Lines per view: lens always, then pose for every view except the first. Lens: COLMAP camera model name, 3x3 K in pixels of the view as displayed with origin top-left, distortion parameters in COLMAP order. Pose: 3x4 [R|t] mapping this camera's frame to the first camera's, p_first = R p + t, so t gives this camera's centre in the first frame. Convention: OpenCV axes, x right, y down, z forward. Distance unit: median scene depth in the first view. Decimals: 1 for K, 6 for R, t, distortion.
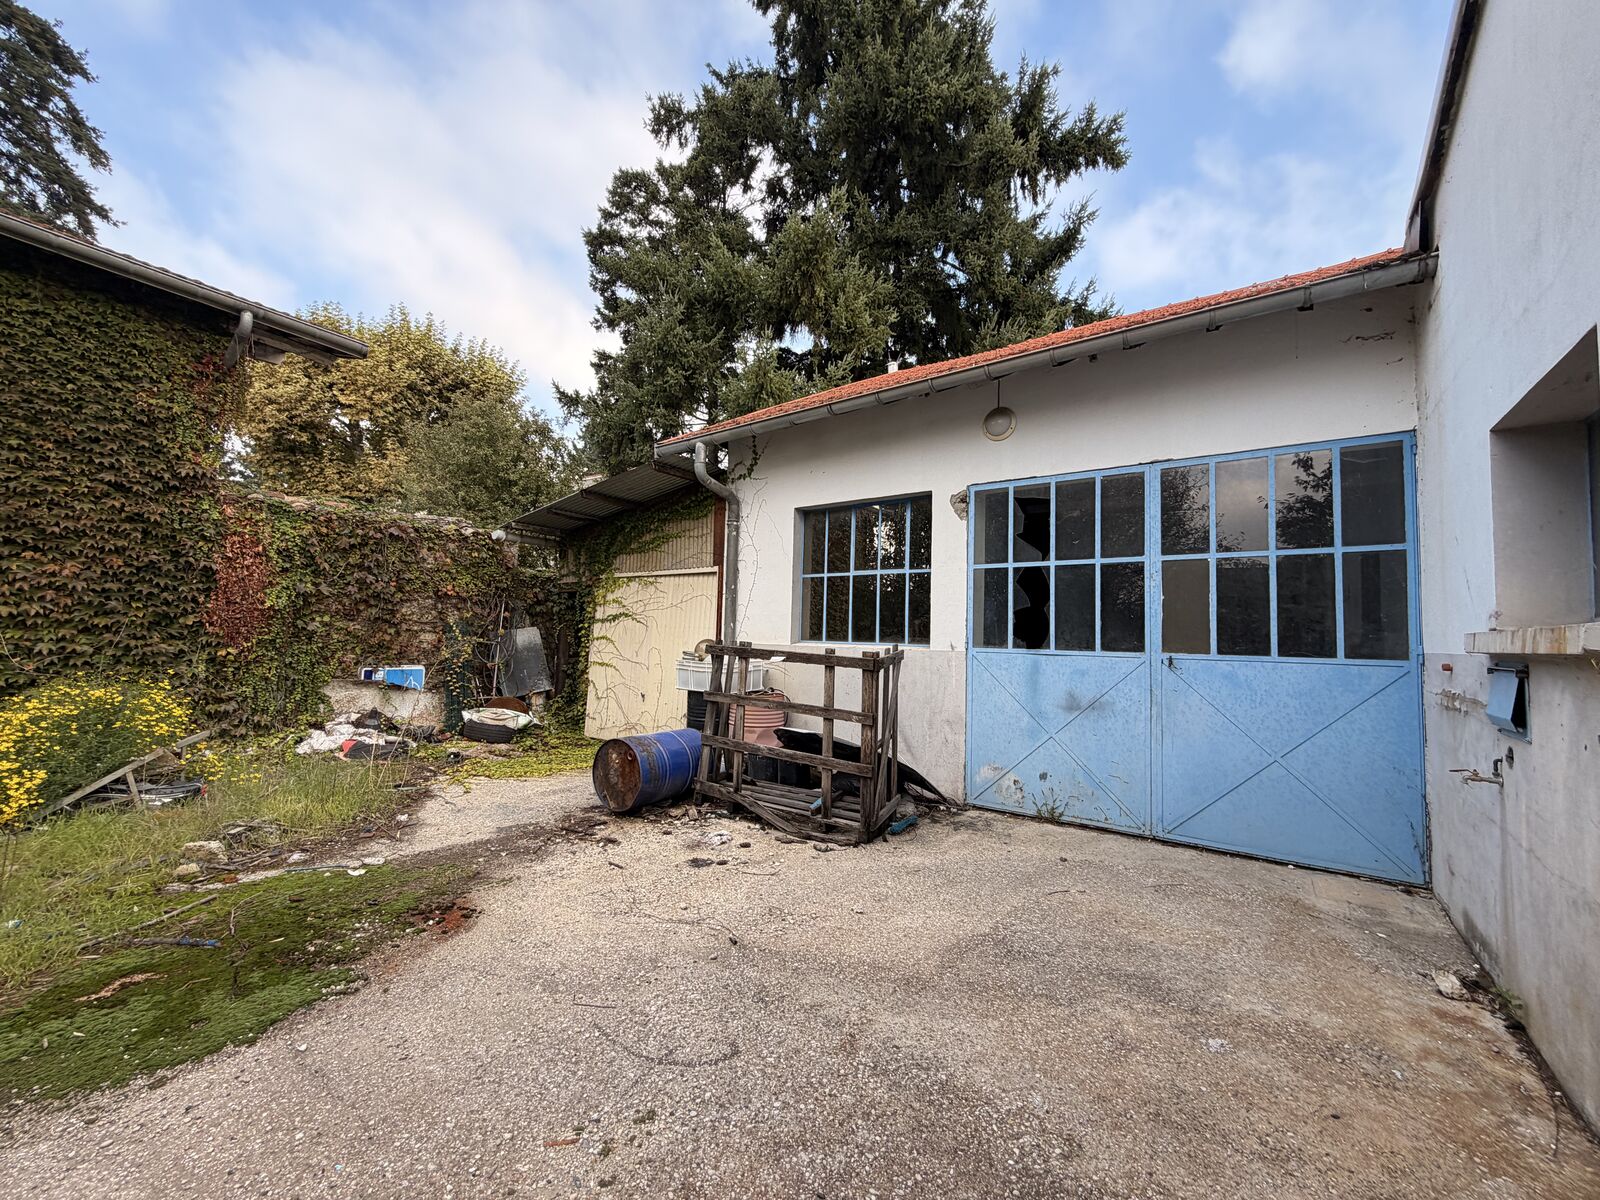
lens RADIAL K [[642.2, 0, 798.6], [0, 642.2, 601.2], [0, 0, 1]] dist [0.000214, -0.000042]
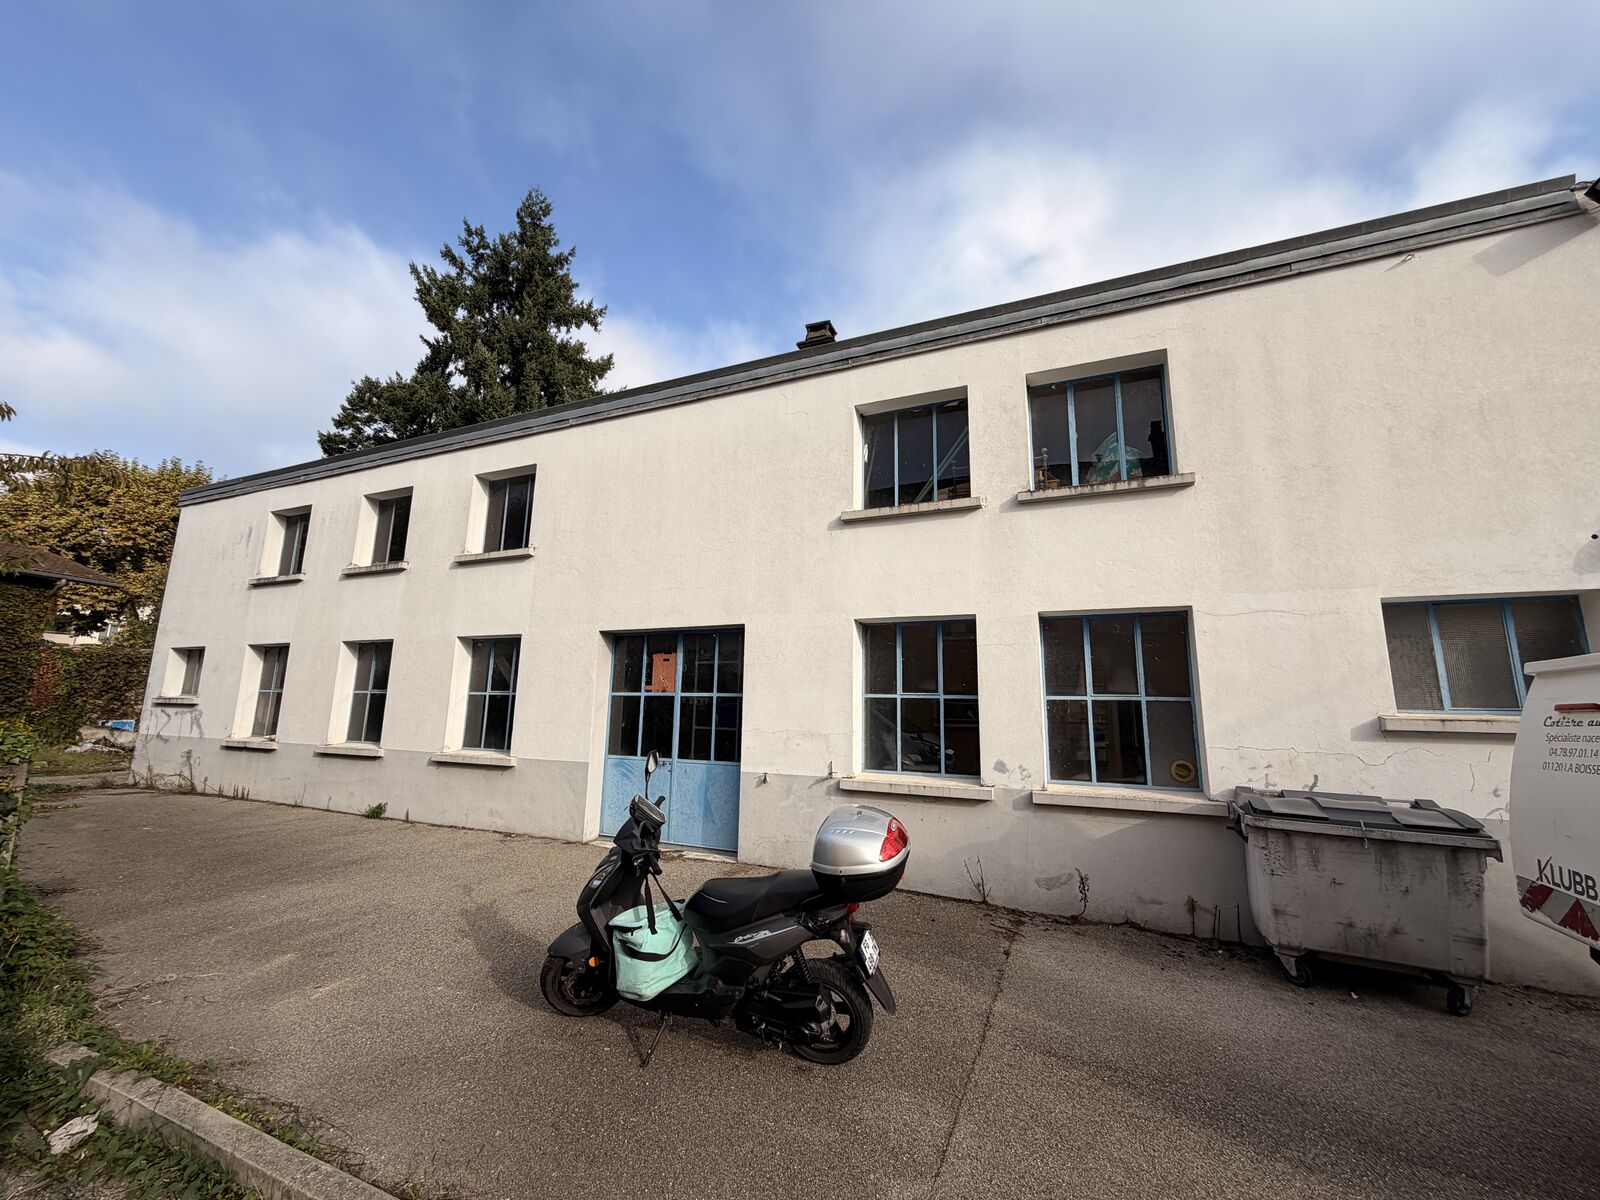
lens RADIAL K [[642.2, 0, 800.4], [0, 642.2, 602.0], [0, 0, 1]] dist [0.000214, -0.000042]
pose [[0.975968, 0.032346, 0.215500, 1.284368], [-0.008036, 0.993592, -0.112740, -0.079301], [-0.217766, 0.108299, 0.969974, -1.862021]]
